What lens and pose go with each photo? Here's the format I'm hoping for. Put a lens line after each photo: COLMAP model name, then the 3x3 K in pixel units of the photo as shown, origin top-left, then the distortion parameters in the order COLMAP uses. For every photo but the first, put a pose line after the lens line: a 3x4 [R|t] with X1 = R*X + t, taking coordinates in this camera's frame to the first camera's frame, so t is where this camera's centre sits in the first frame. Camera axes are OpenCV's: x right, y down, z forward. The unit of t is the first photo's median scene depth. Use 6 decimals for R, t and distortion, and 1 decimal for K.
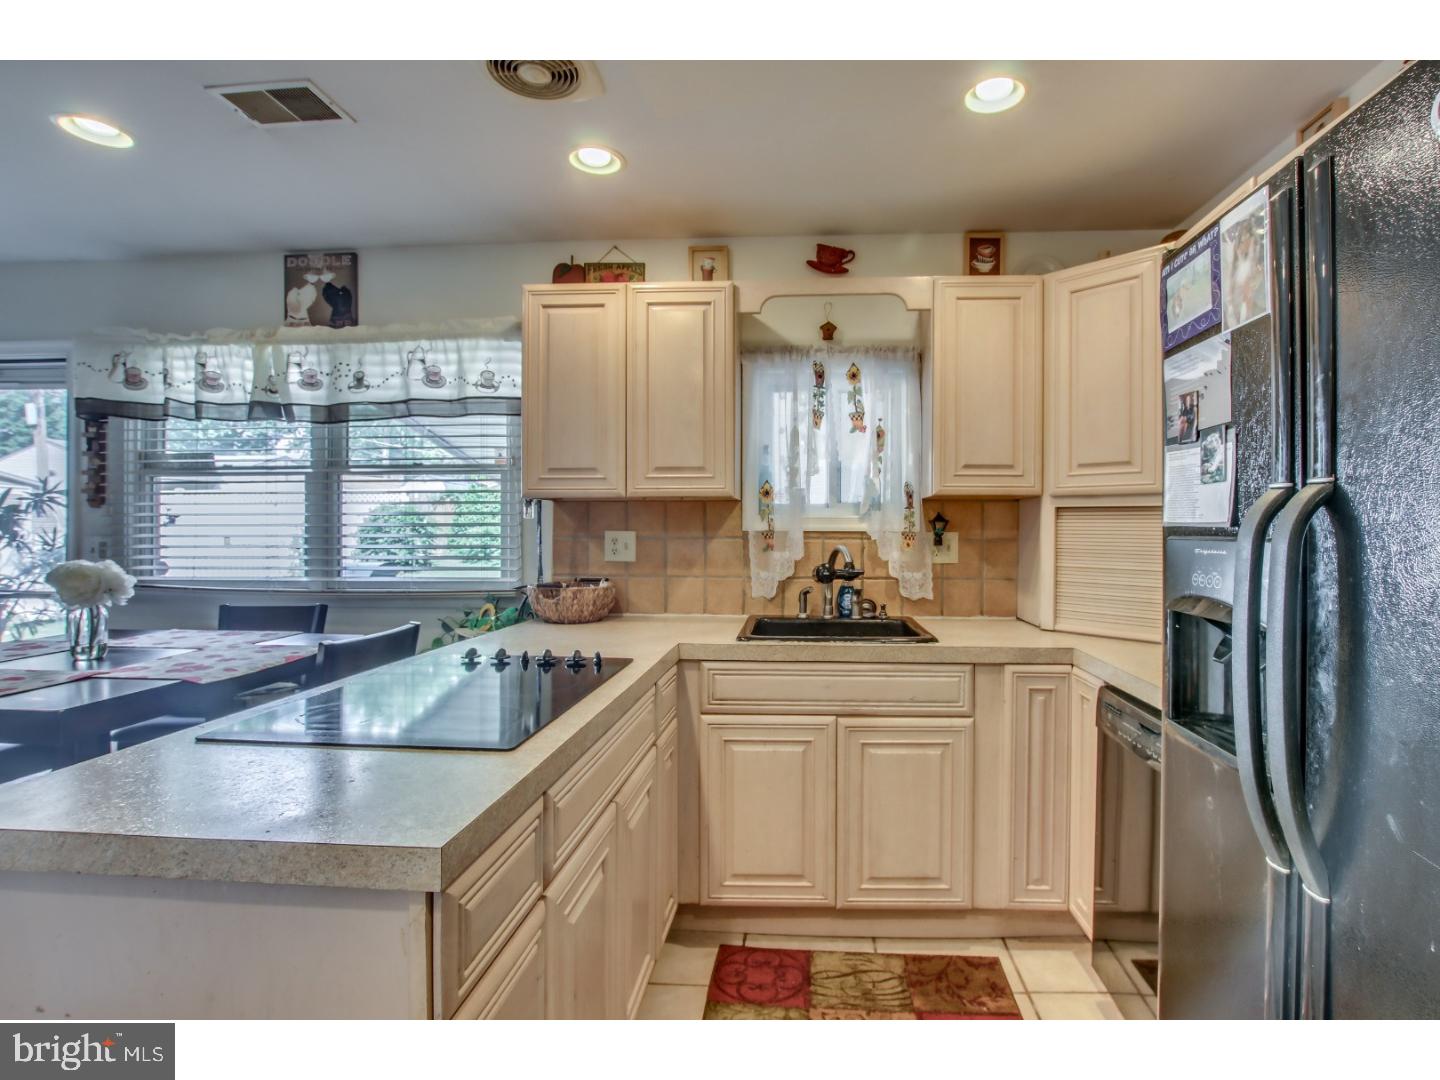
lens RADIAL K [[672.7, 0, 756.6], [0, 672.7, 533.9], [0, 0, 1]] dist [-0.022288, 0.000174]
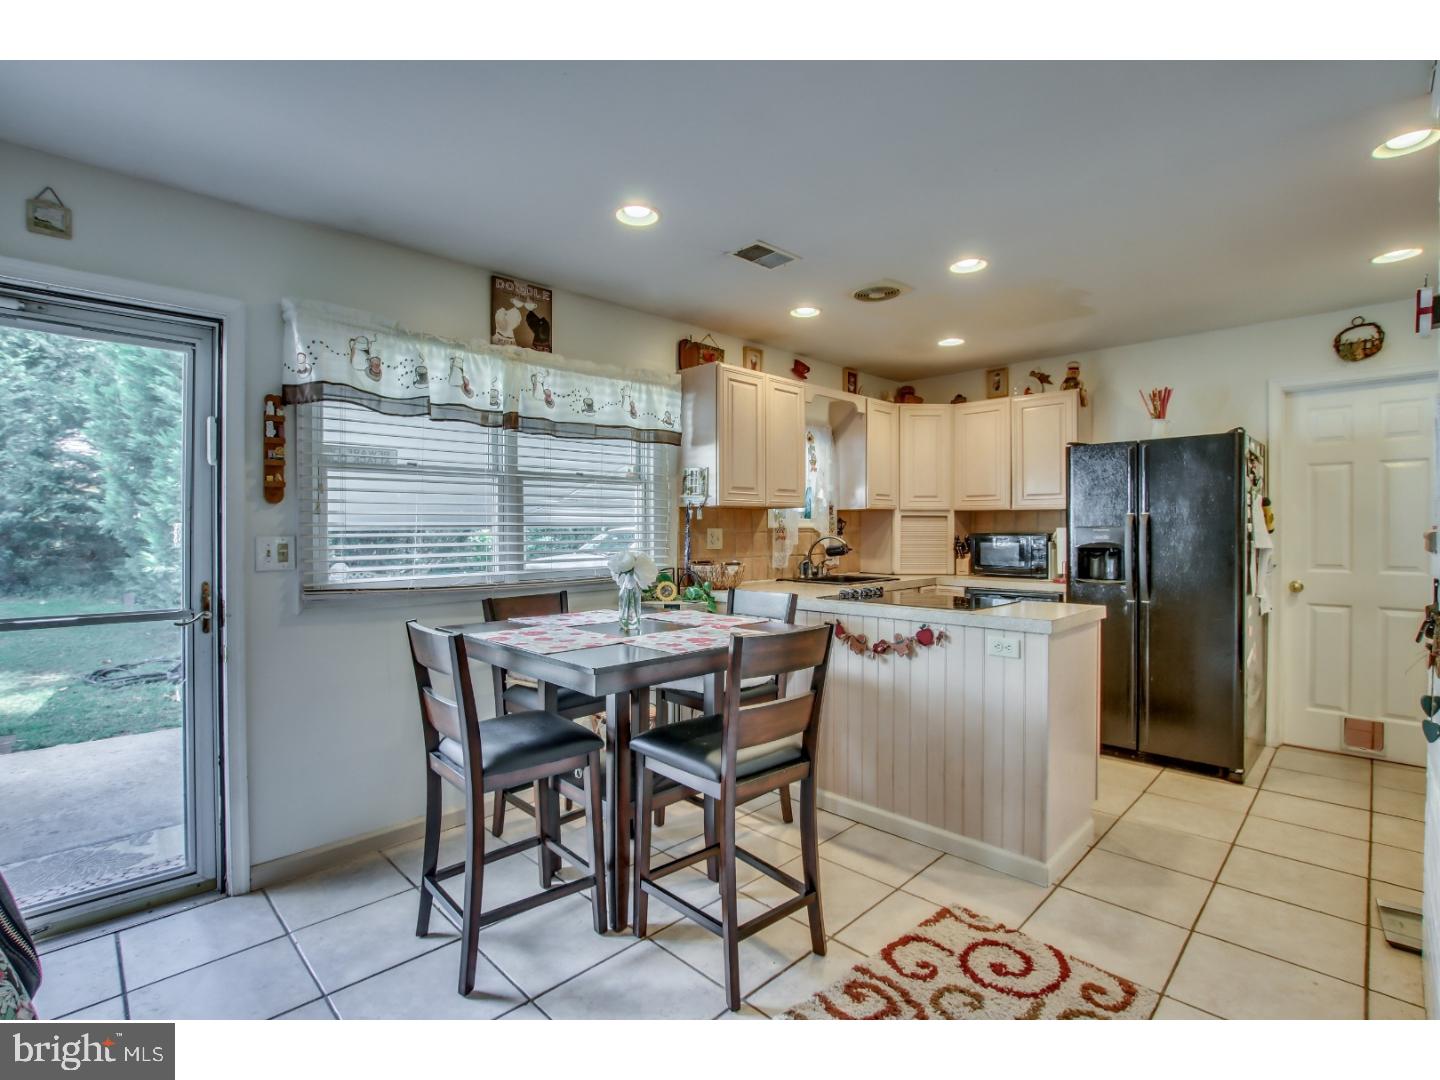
lens RADIAL K [[672.7, 0, 747.8], [0, 672.7, 522.4], [0, 0, 1]] dist [-0.022288, 0.000174]
pose [[0.663862, 0.003727, 0.747846, -1.269036], [0.011520, 0.999818, -0.015209, 0.006944], [-0.747767, 0.018712, 0.663698, -0.035662]]
